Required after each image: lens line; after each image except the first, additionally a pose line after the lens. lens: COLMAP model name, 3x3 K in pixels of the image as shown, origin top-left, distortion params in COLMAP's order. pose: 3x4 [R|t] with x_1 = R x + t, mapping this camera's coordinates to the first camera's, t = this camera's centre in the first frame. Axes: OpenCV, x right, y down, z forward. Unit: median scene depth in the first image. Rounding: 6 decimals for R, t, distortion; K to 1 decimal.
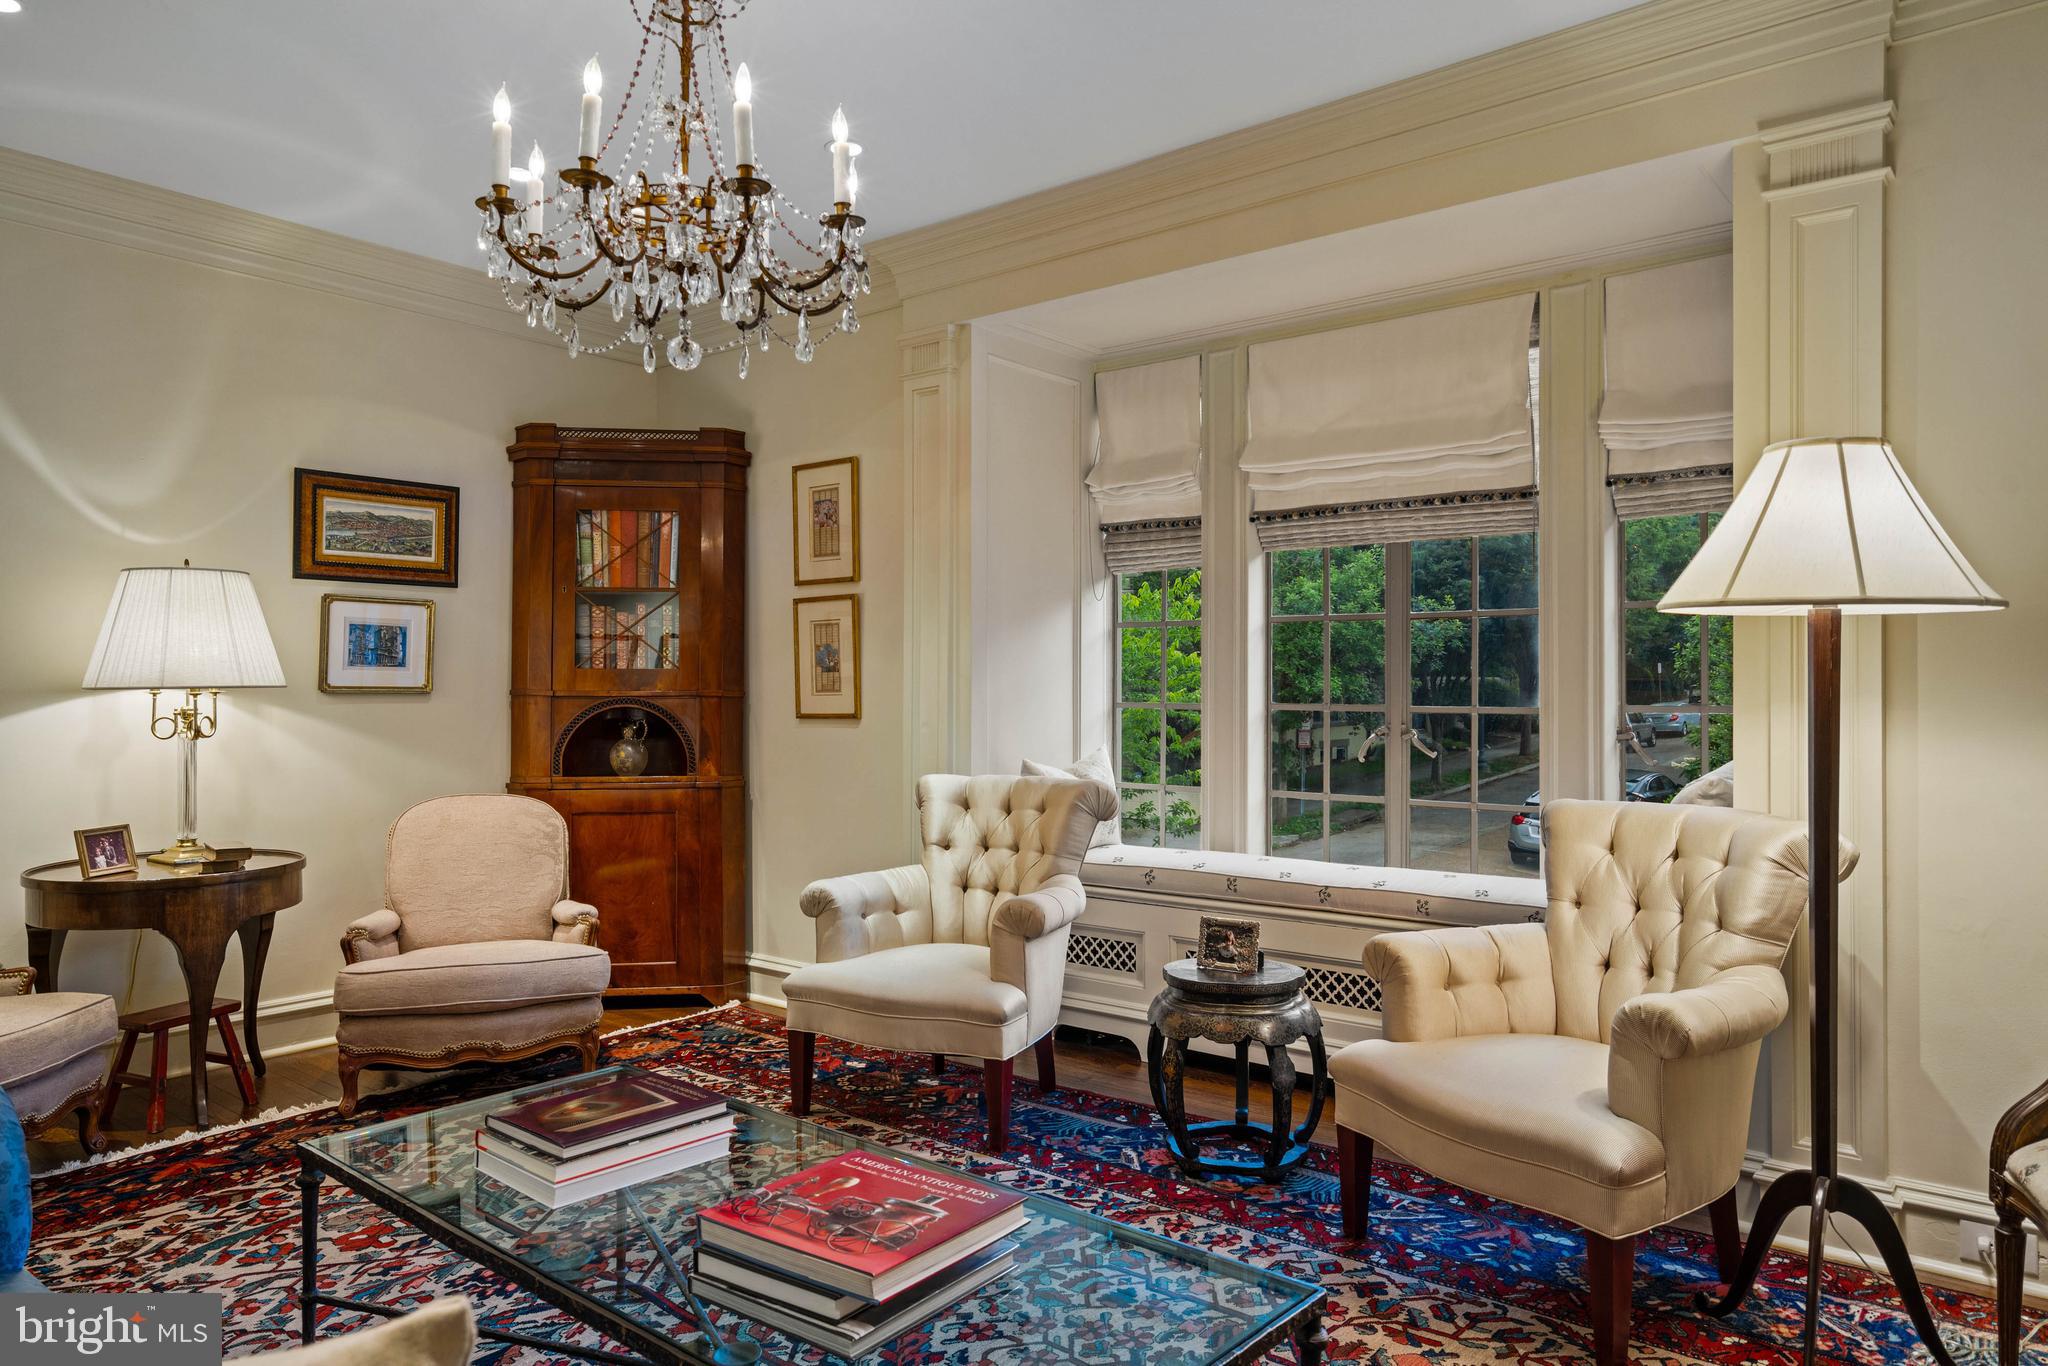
lens RADIAL K [[1365.3, 0, 1022.0], [0, 1365.3, 676.9], [0, 0, 1]] dist [0.000423, 0.000438]
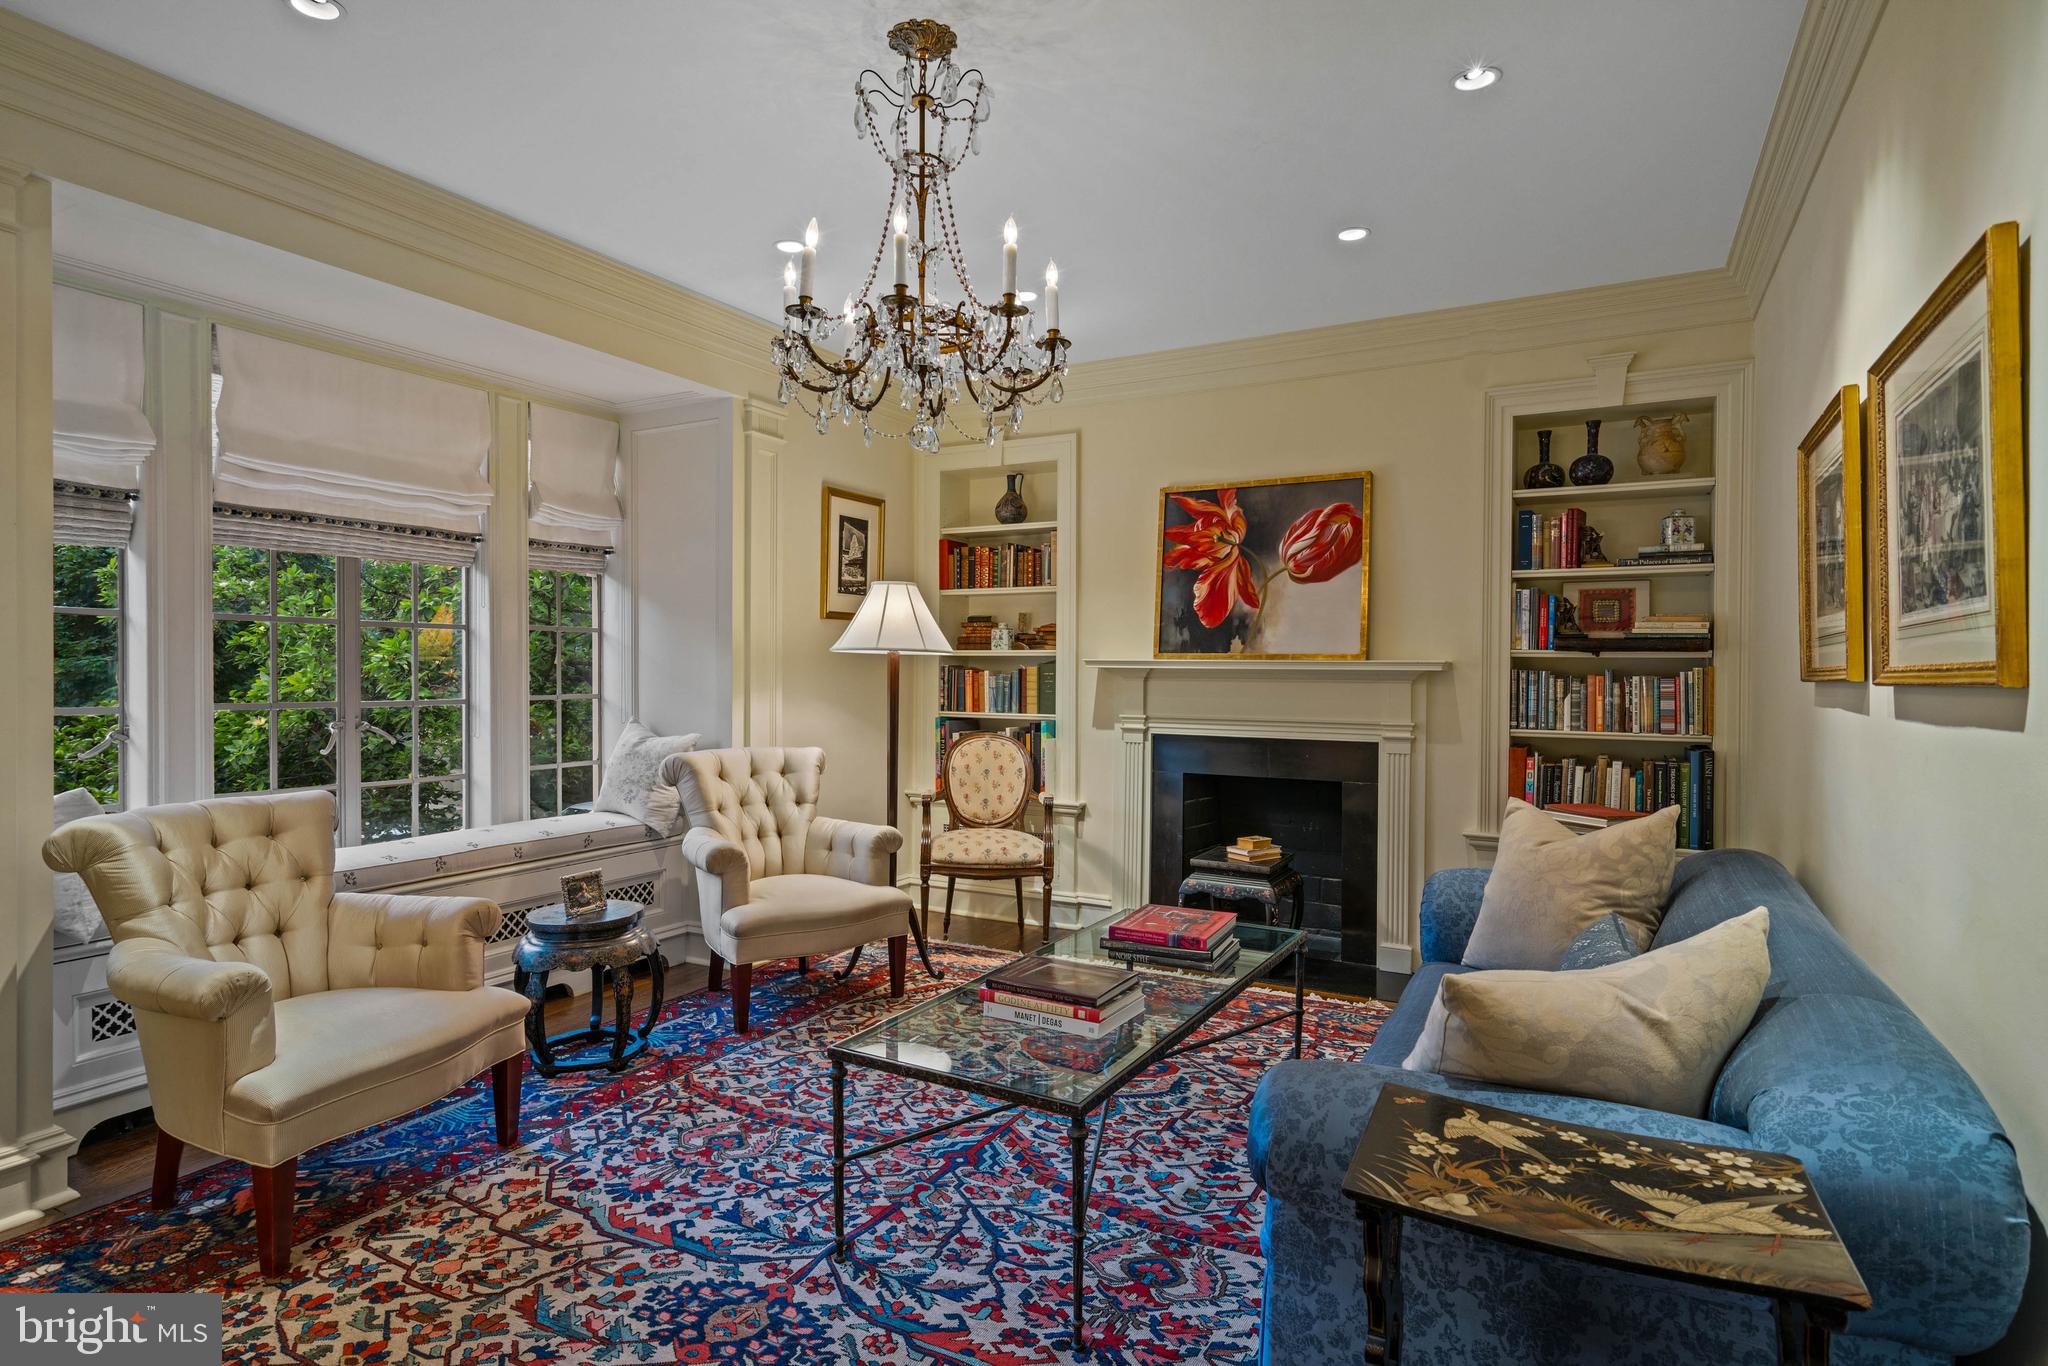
lens RADIAL K [[1101.5, 0, 1021.6], [0, 1101.5, 682.4], [0, 0, 1]] dist [-0.003629, -0.000835]
pose [[-0.215776, -0.007239, 0.976416, -0.915738], [-0.006970, 0.999958, 0.005874, -0.005400], [-0.976418, -0.005538, -0.215817, 0.819679]]
